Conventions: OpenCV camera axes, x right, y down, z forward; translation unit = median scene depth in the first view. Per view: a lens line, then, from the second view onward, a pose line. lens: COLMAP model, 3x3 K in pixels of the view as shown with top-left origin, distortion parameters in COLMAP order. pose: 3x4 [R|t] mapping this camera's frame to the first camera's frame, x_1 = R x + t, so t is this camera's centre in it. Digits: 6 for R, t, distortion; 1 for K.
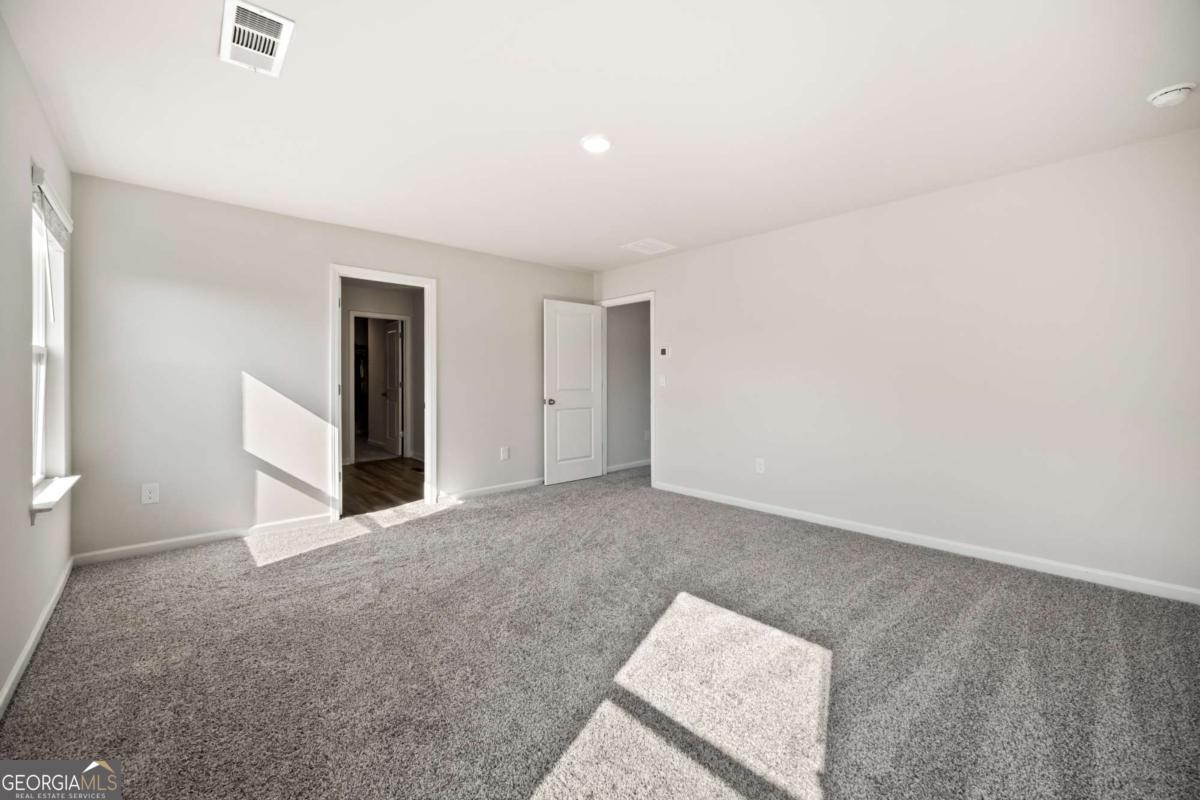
lens RADIAL K [[477.6, 0, 600.4], [0, 477.6, 391.8], [0, 0, 1]] dist [0.000952, 0.000044]
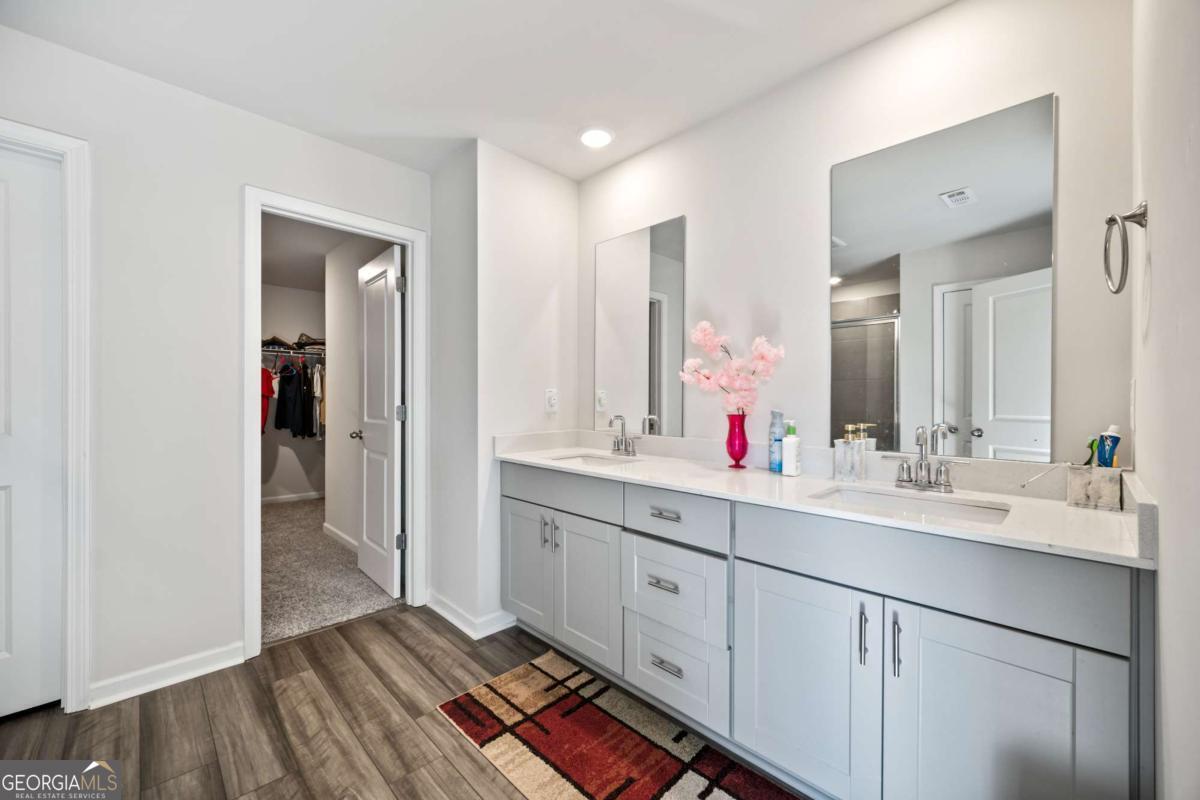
lens RADIAL K [[477.6, 0, 599.6], [0, 477.6, 399.9], [0, 0, 1]] dist [0.000952, 0.000044]
pose [[0.999491, -0.002364, 0.031821, -0.259289], [0.002569, 0.999976, -0.006427, -0.022160], [-0.031805, 0.006505, 0.999473, 0.589683]]
